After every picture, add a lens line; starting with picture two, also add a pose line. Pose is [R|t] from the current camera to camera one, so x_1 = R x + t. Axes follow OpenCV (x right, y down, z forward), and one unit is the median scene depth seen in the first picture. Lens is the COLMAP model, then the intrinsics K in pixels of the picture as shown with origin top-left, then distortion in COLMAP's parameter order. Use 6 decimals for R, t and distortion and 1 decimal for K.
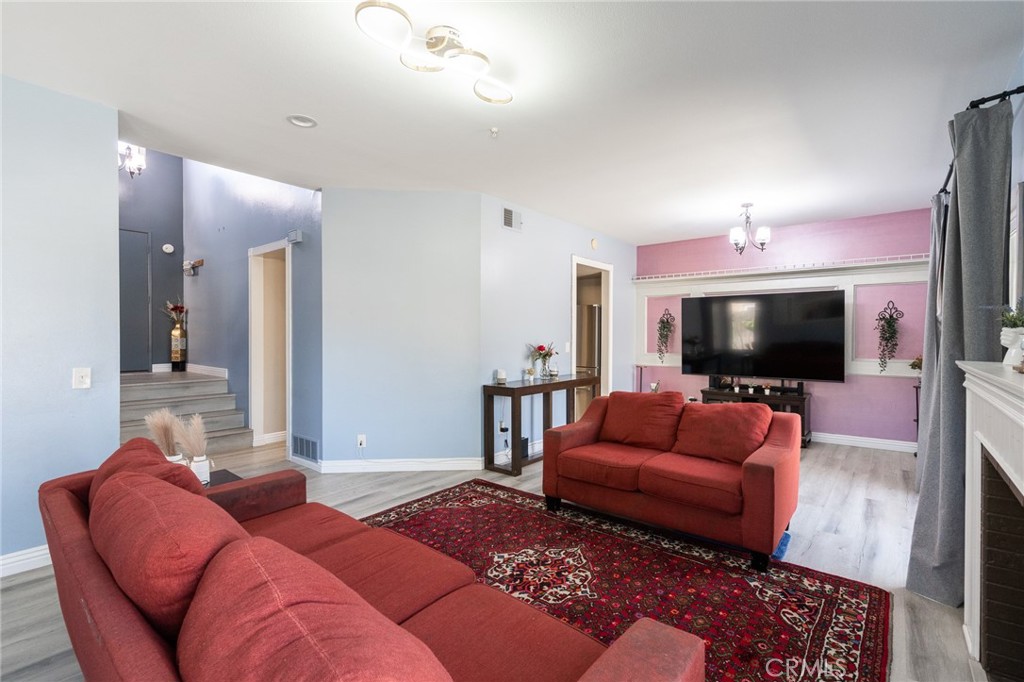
lens RADIAL K [[474.2, 0, 518.2], [0, 474.2, 335.0], [0, 0, 1]] dist [-0.002097, 0.000796]
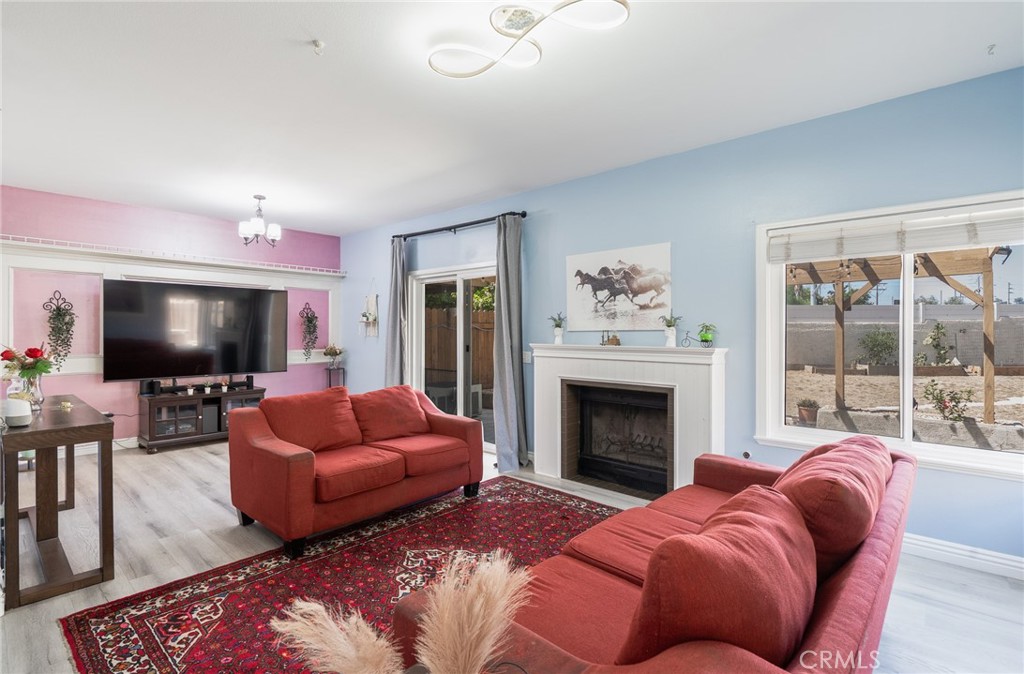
lens RADIAL K [[474.2, 0, 519.5], [0, 474.2, 340.2], [0, 0, 1]] dist [-0.002097, 0.000796]
pose [[0.036077, -0.021029, 0.999128, -0.661311], [-0.005266, 0.999761, 0.021233, -0.003829], [-0.999335, -0.006028, 0.035958, 0.589039]]
